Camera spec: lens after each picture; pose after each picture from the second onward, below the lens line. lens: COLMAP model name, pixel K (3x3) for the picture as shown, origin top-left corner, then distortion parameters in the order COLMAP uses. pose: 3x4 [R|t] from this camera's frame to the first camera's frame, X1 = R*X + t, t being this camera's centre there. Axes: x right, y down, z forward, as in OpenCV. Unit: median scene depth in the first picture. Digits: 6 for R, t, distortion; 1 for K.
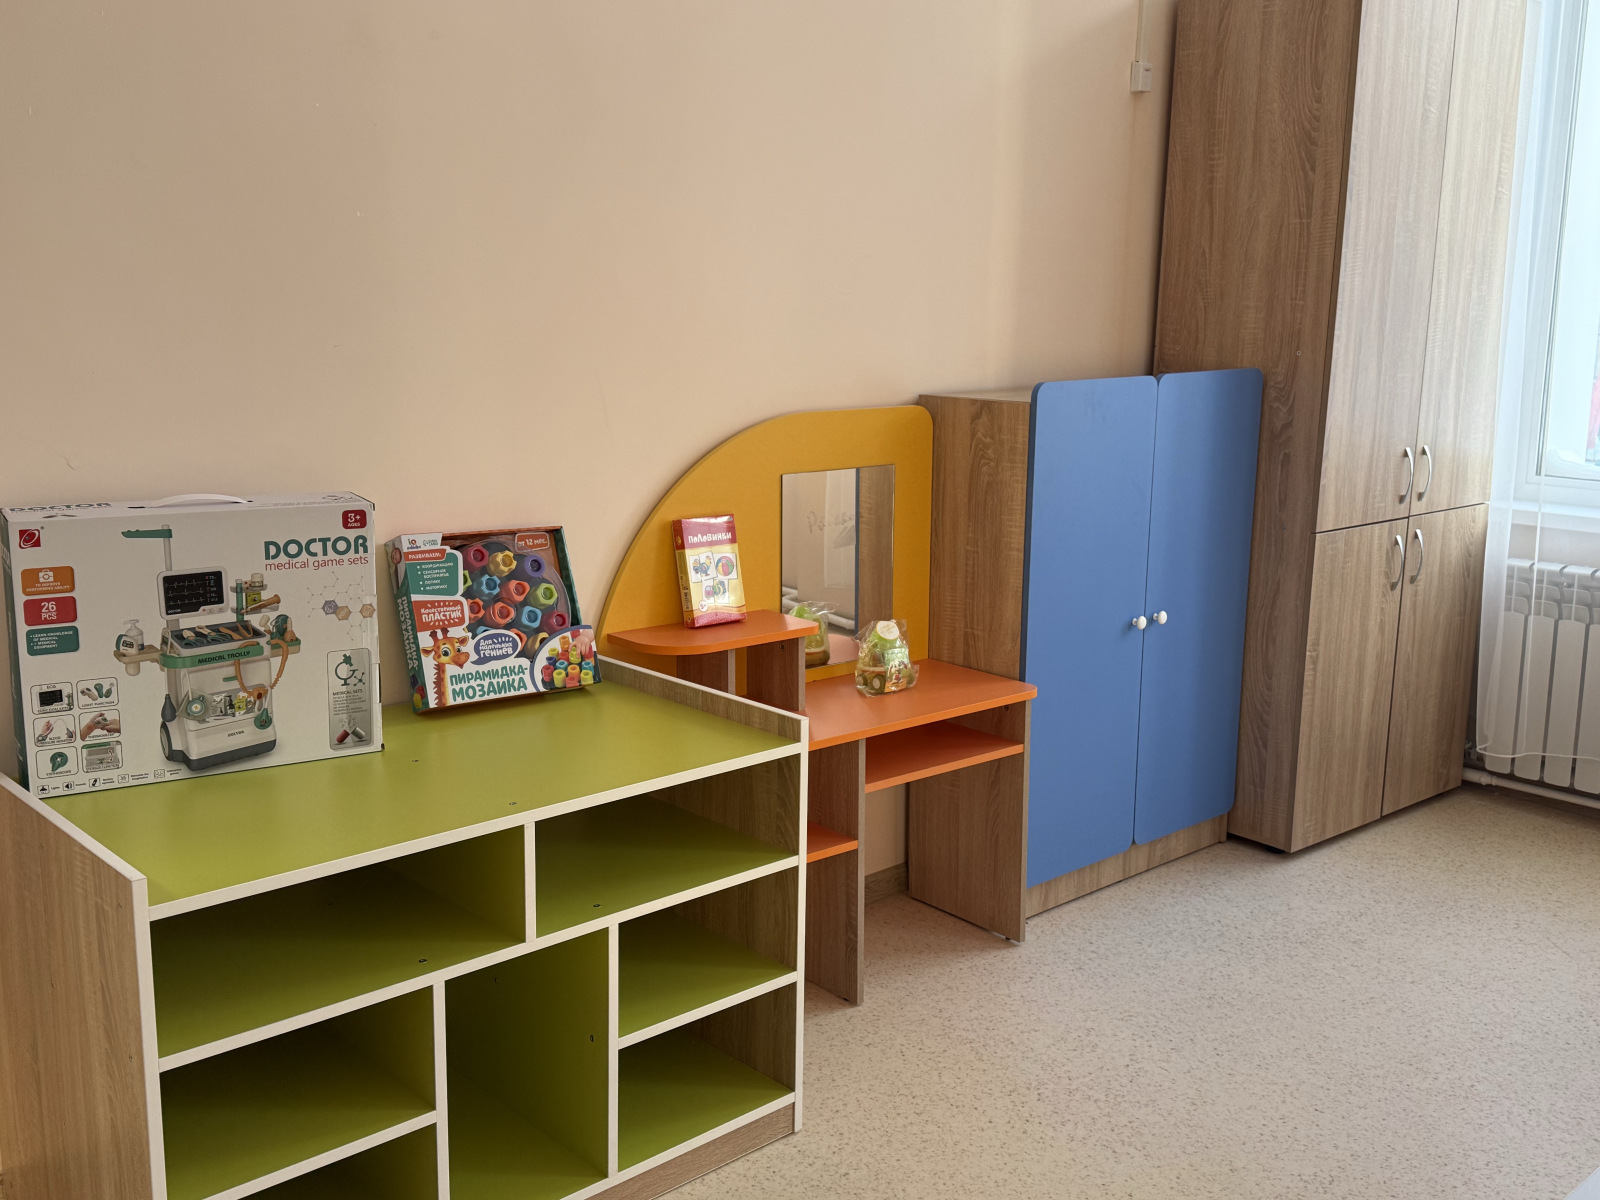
lens RADIAL K [[1612.4, 0, 800.1], [0, 1612.4, 611.0], [0, 0, 1]] dist [0.091894, 0.000000]
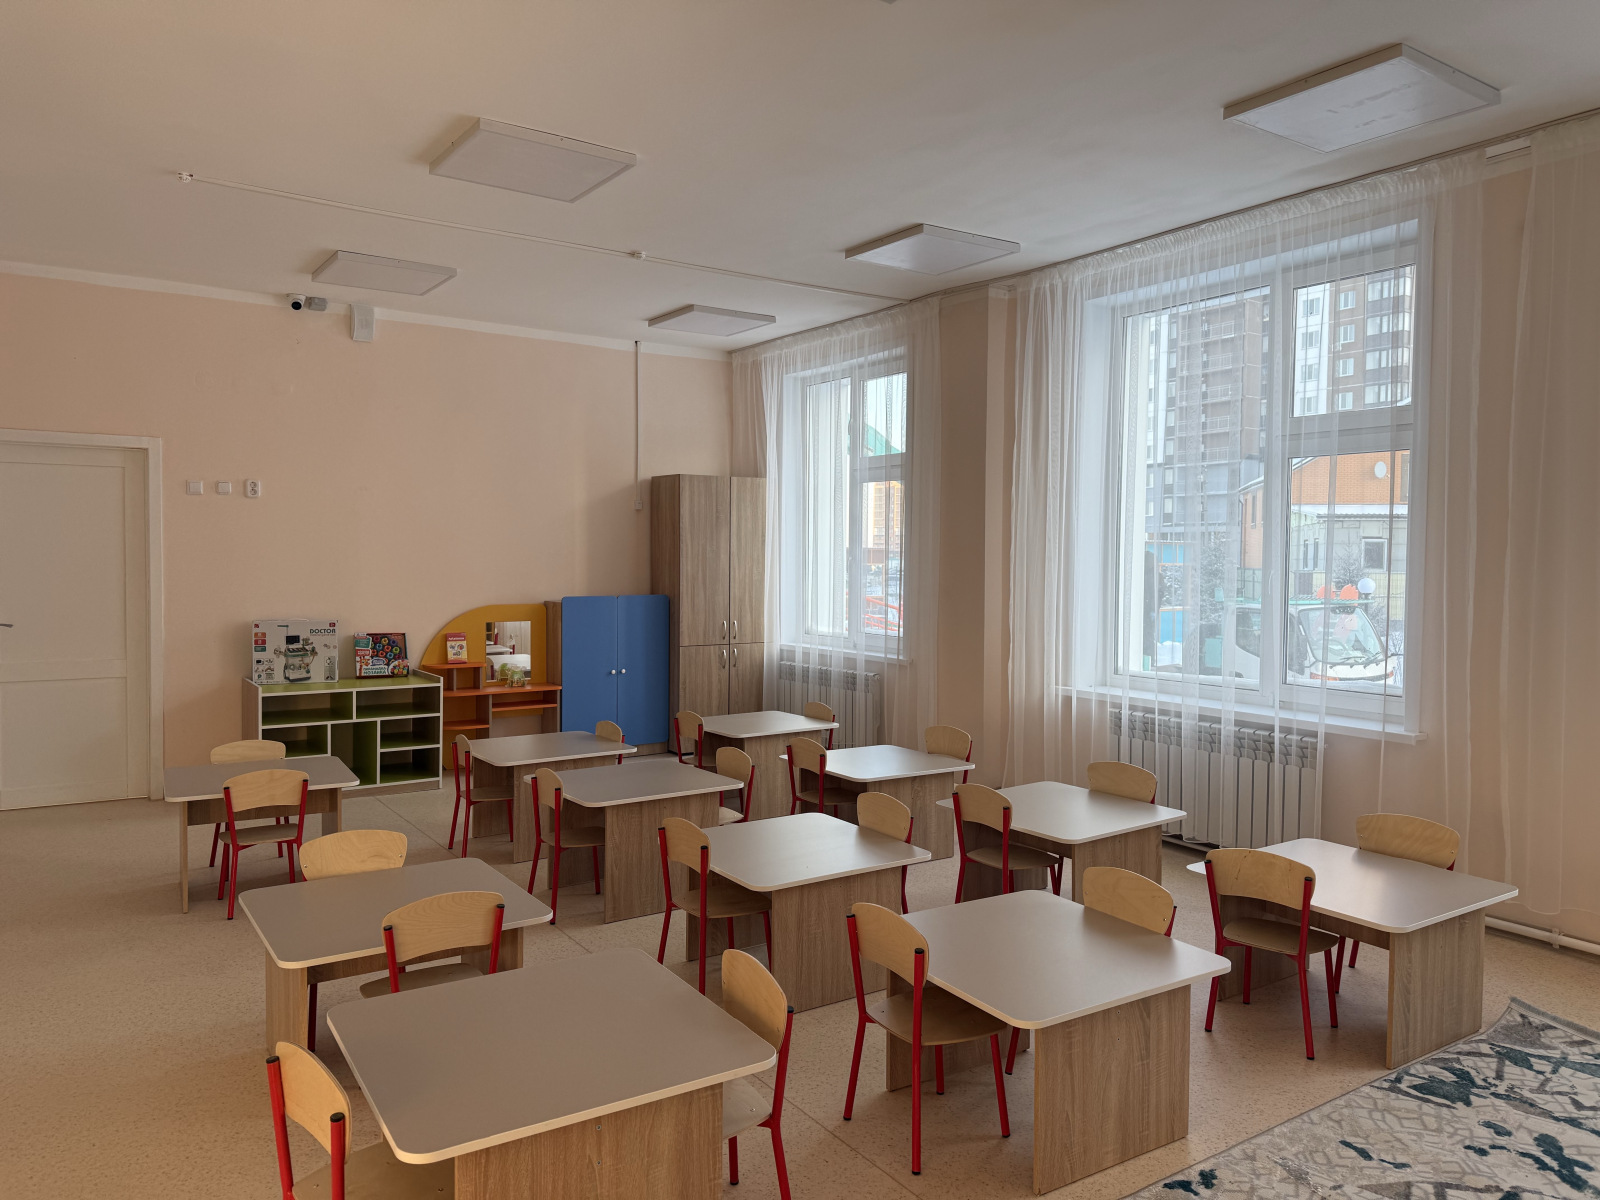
lens RADIAL K [[1124.5, 0, 803.3], [0, 1124.5, 590.8], [0, 0, 1]] dist [0.005697, -0.000221]
pose [[0.990248, 0.000125, -0.139318, 1.364579], [-0.023891, 0.985339, -0.168928, 0.325679], [0.137254, 0.170609, 0.975732, -1.731052]]
